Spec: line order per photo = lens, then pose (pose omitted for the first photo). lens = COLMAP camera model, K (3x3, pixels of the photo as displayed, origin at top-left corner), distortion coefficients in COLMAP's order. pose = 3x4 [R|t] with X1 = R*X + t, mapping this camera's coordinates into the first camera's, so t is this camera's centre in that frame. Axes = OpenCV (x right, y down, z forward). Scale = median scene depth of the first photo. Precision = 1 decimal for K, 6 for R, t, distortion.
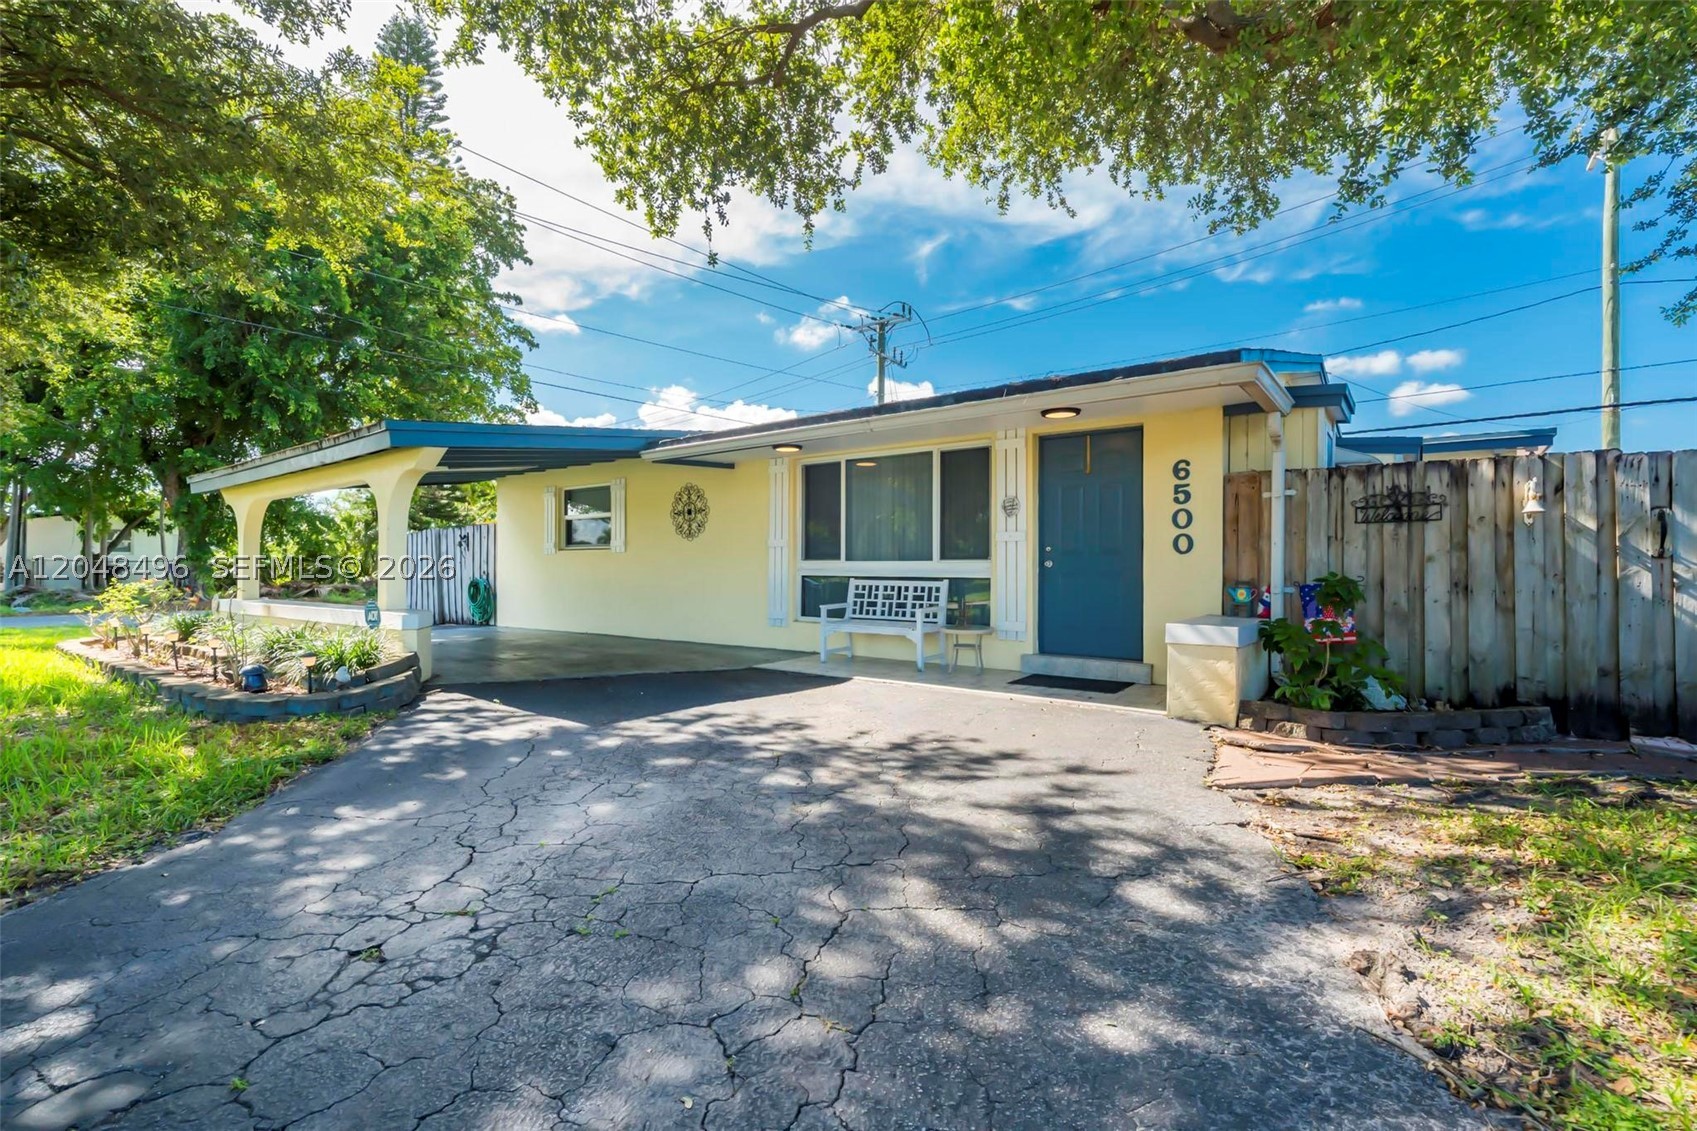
lens RADIAL K [[788.6, 0, 848.5], [0, 788.6, 565.5], [0, 0, 1]] dist [-0.000460, 0.000097]
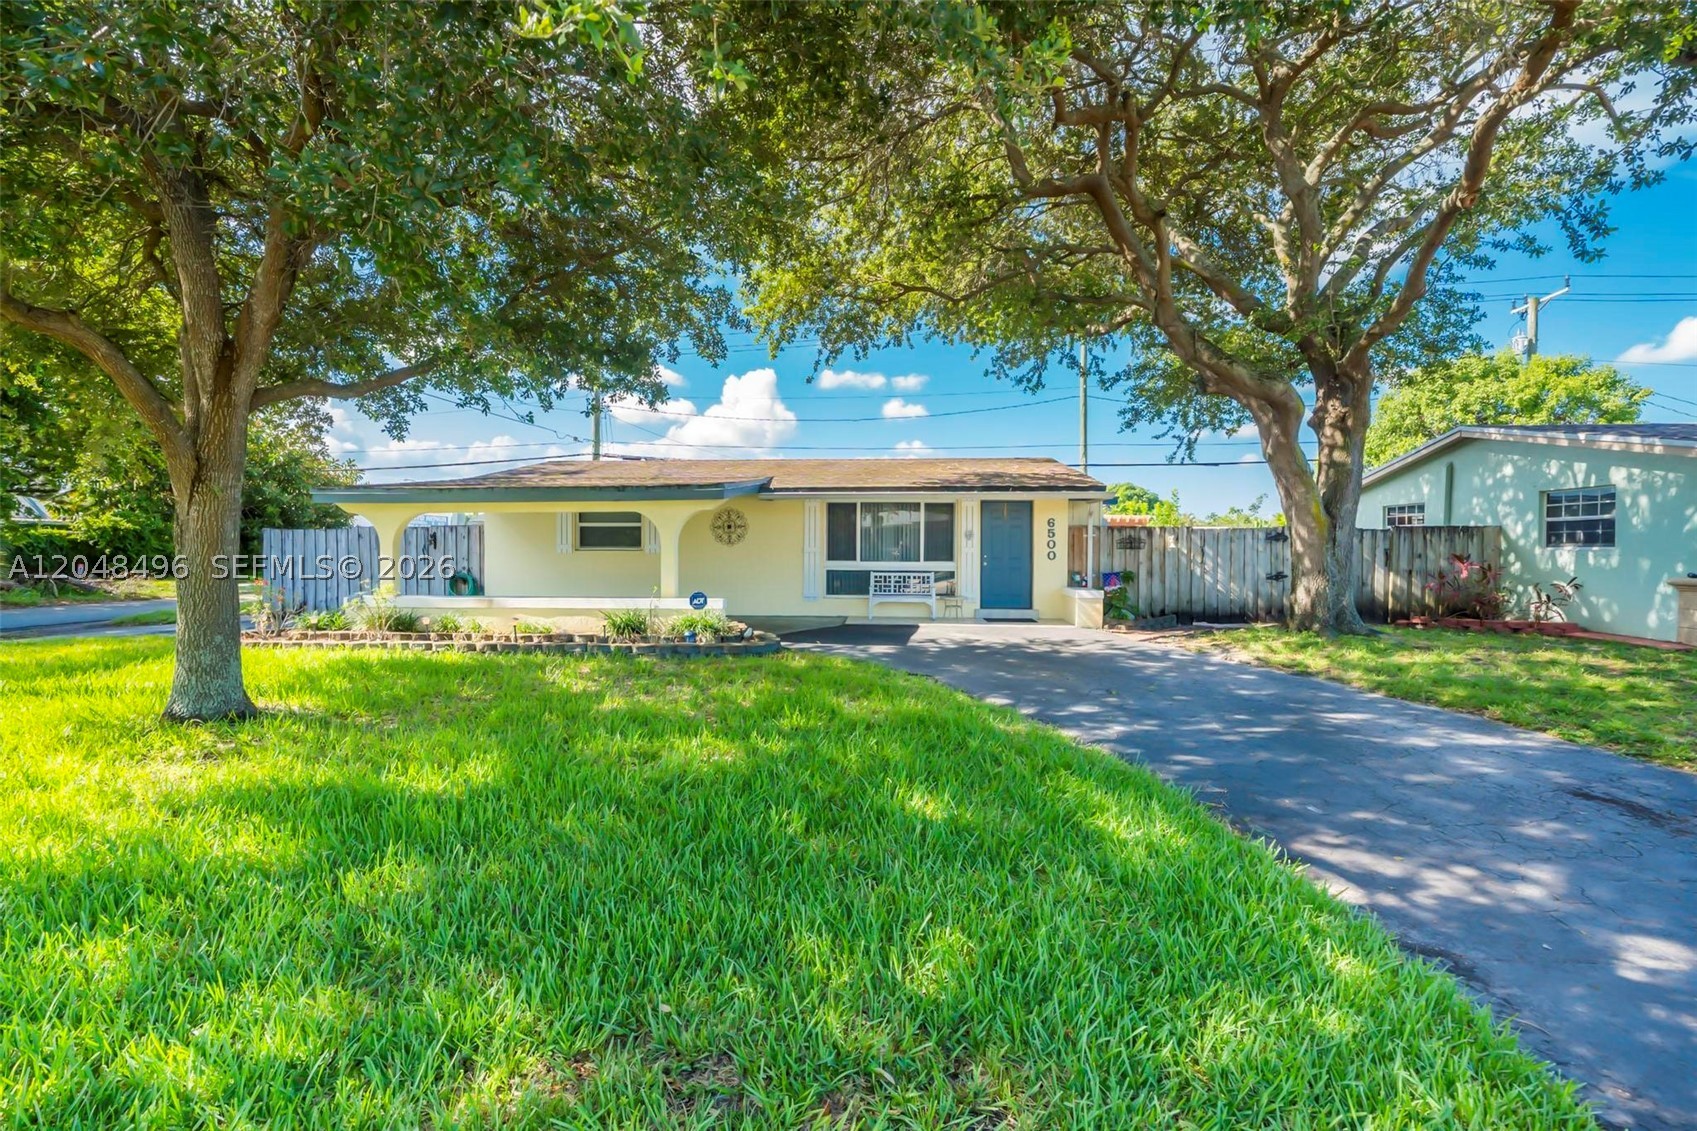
lens RADIAL K [[797.4, 0, 869.3], [0, 797.4, 537.7], [0, 0, 1]] dist [0.000803, 0.000062]
pose [[0.815386, 0.004778, 0.578897, -1.119795], [-0.003850, 0.999989, -0.002830, -0.058627], [-0.578904, 0.000079, 0.815396, -0.476452]]
